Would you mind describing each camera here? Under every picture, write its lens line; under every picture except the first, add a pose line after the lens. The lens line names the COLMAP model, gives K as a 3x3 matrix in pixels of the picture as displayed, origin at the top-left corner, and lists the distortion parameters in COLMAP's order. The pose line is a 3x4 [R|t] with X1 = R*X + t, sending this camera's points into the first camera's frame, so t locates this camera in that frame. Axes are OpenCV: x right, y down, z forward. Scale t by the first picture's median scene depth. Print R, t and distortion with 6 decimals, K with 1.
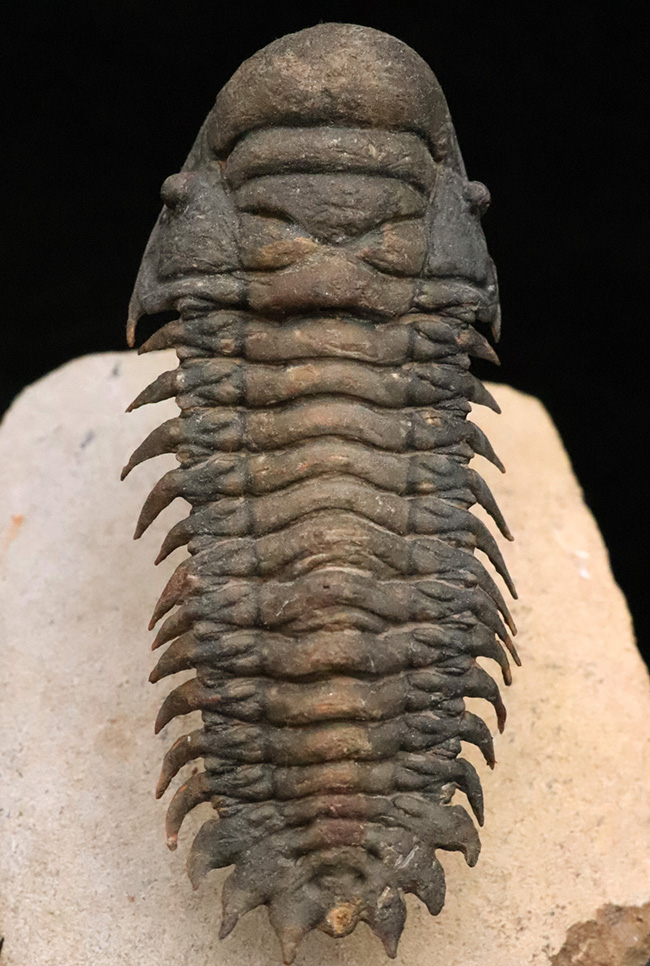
lens RADIAL K [[2724.6, 0, 344.3], [0, 2724.6, 524.9], [0, 0, 1]] dist [0.017737, 0.000000]
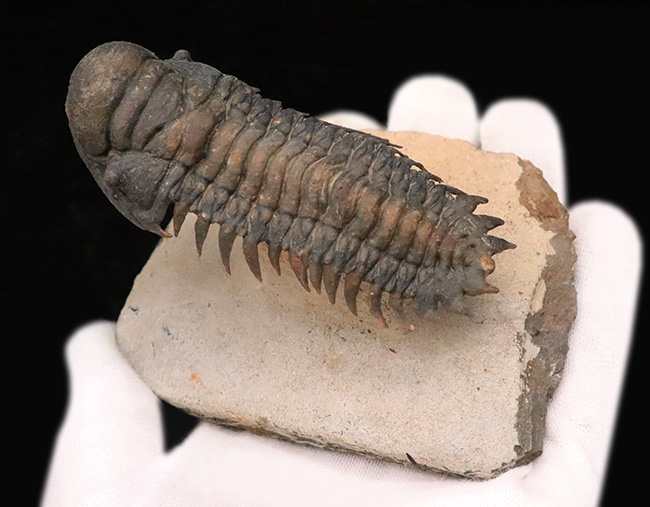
lens RADIAL K [[1954.2, 0, 307.3], [0, 1954.2, 219.1], [0, 0, 1]] dist [0.025139, 0.000000]
pose [[0.434223, -0.842496, 0.318827, -0.479706], [0.879585, 0.472920, 0.051745, -0.060674], [-0.194374, 0.257967, 0.946399, -0.338473]]
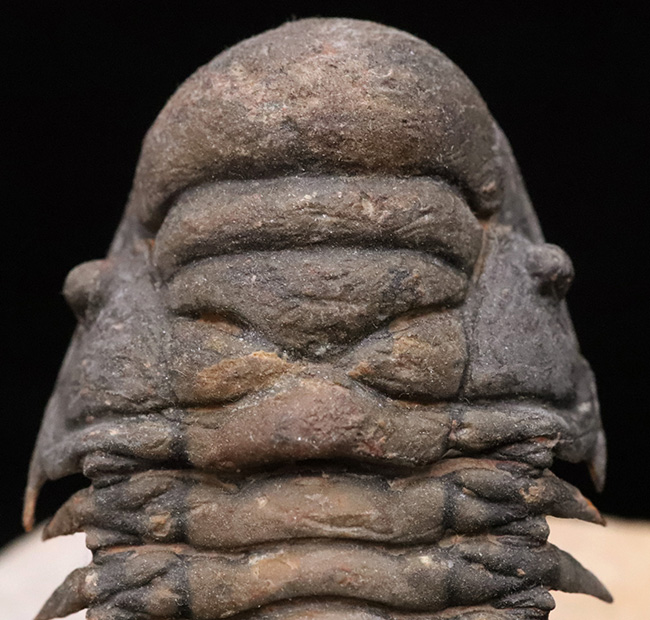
lens RADIAL K [[2606.2, 0, 329.4], [0, 2606.2, 308.5], [0, 0, 1]] dist [0.032936, 0.000000]
pose [[0.988861, -0.060869, -0.135830, 0.082811], [0.046823, 0.993442, -0.104309, -0.051065], [0.141289, 0.096787, 0.985226, 0.401811]]
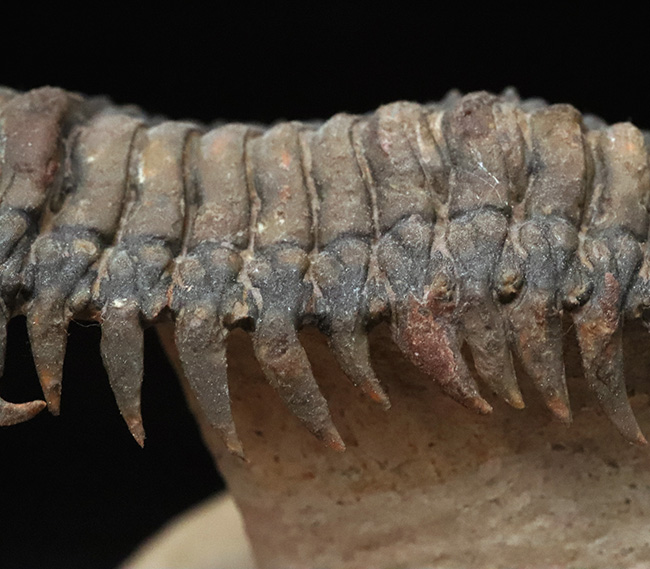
lens RADIAL K [[2226.2, 0, 418.0], [0, 2226.2, 261.0], [0, 0, 1]] dist [0.040104, 0.000000]
pose [[0.075603, -0.570146, 0.818057, -0.492680], [0.986319, 0.163286, 0.022649, 0.003379], [-0.146490, 0.805153, 0.574690, 0.677264]]
